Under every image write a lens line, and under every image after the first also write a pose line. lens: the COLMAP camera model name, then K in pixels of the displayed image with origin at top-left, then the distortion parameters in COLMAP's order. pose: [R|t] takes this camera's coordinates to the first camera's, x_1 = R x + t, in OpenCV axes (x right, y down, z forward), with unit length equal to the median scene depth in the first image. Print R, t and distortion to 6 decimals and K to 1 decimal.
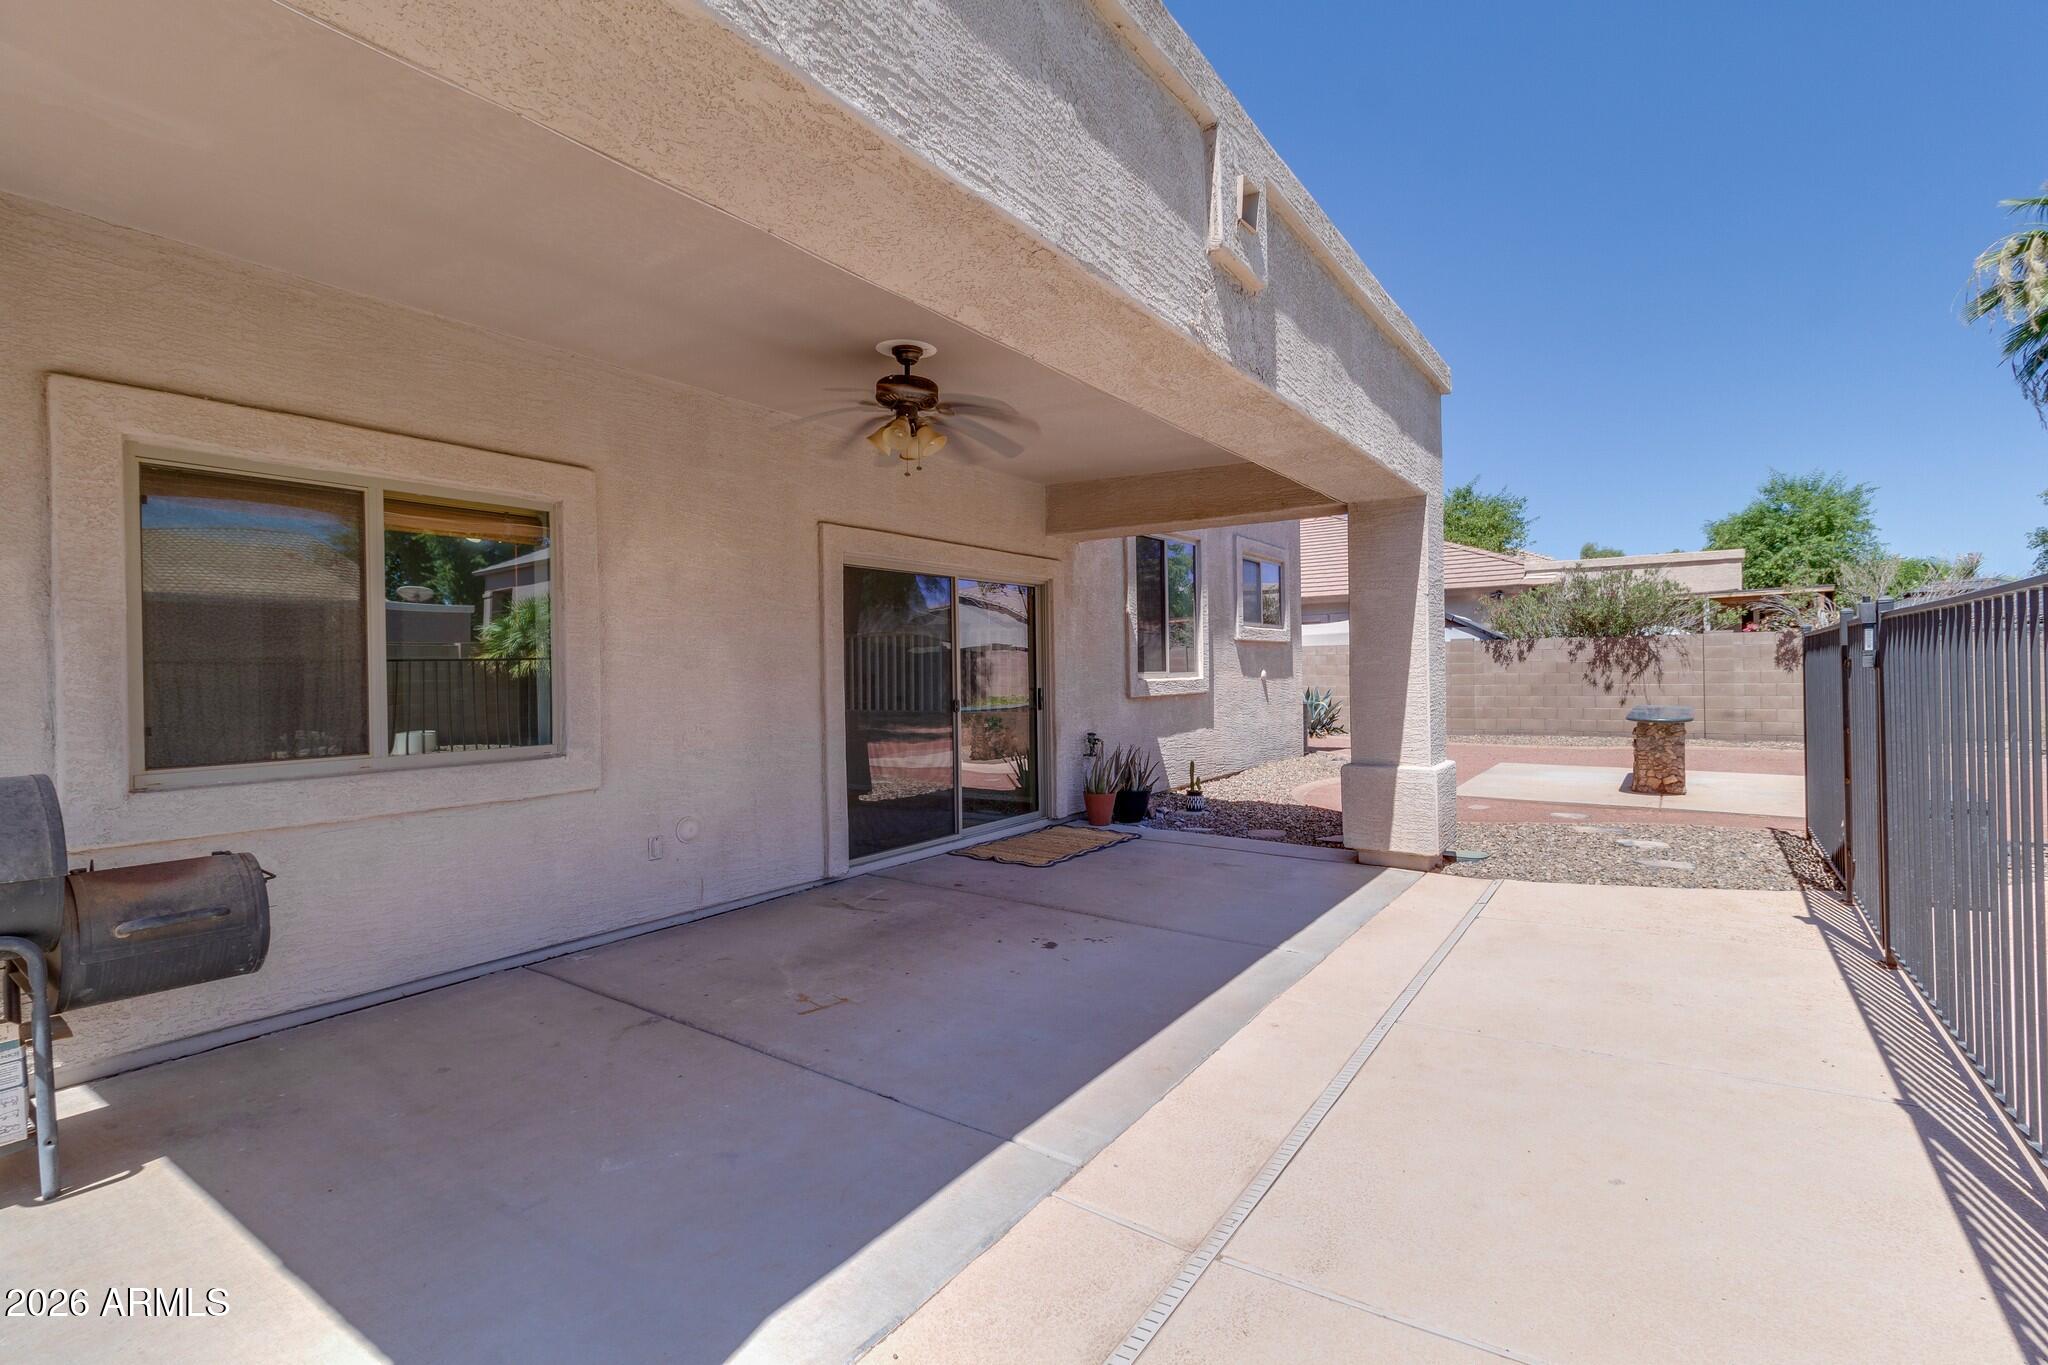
lens RADIAL K [[946.1, 0, 1035.9], [0, 946.1, 681.1], [0, 0, 1]] dist [0.009153, 0.000111]
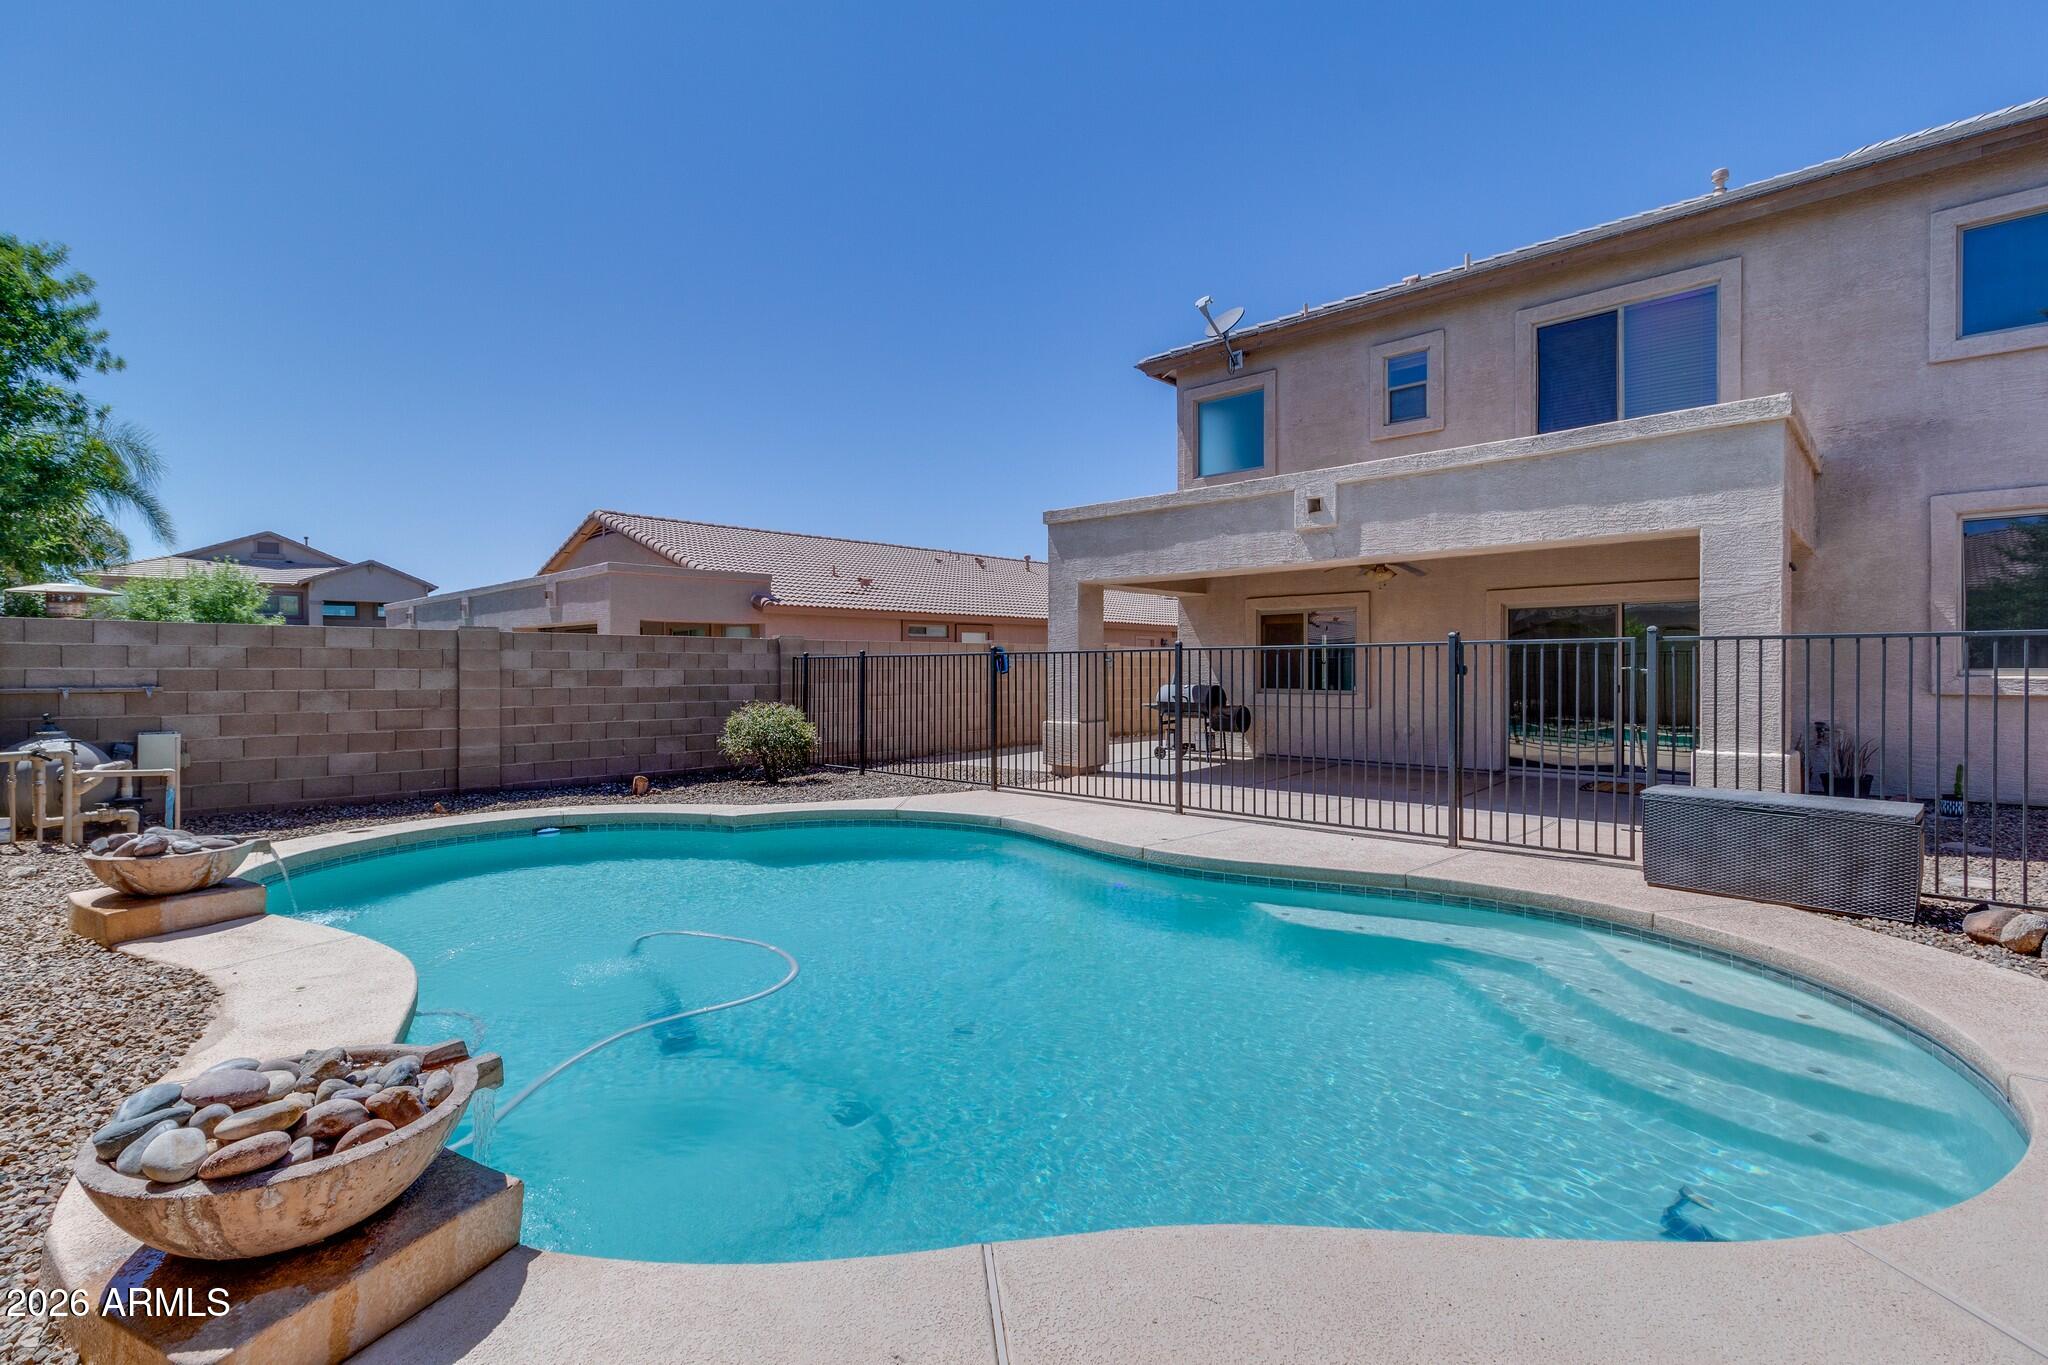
lens RADIAL K [[944.3, 0, 1033.1], [0, 944.3, 673.7], [0, 0, 1]] dist [0.000509, 0.008211]
pose [[-0.149956, 0.024617, -0.988386, 0.654266], [0.001358, 0.999694, 0.024693, -0.014743], [0.988692, 0.002360, -0.149943, 0.123220]]
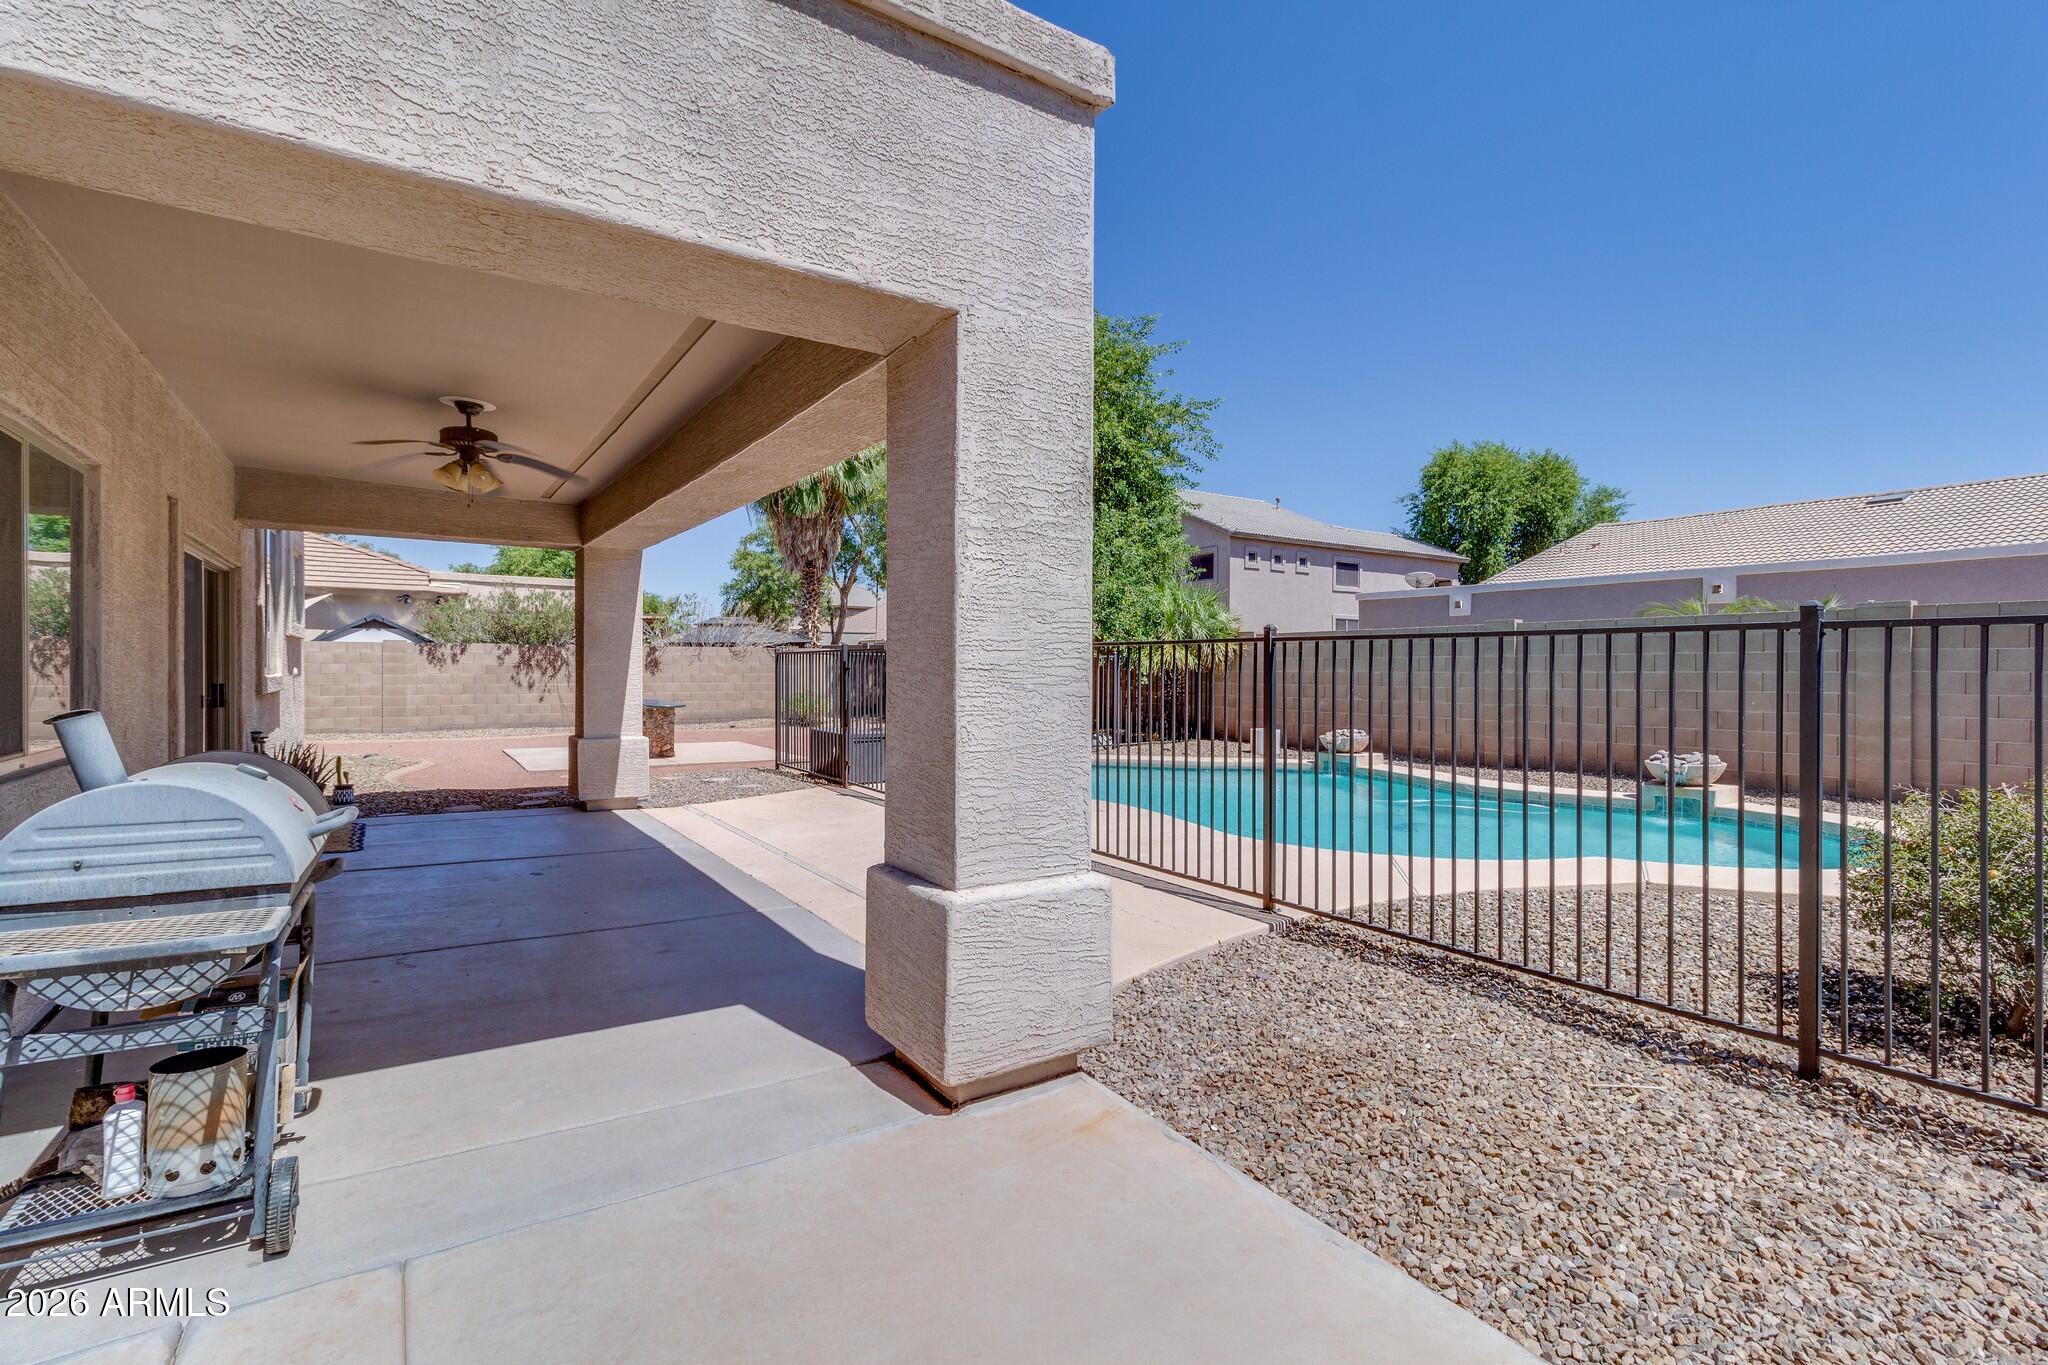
lens RADIAL K [[946.1, 0, 1035.9], [0, 946.1, 681.1], [0, 0, 1]] dist [0.009153, 0.000111]
pose [[0.374567, 0.004985, 0.927187, -0.269754], [-0.001872, 0.999988, -0.004620, 0.003916], [-0.927198, -0.000006, 0.374571, -0.043946]]
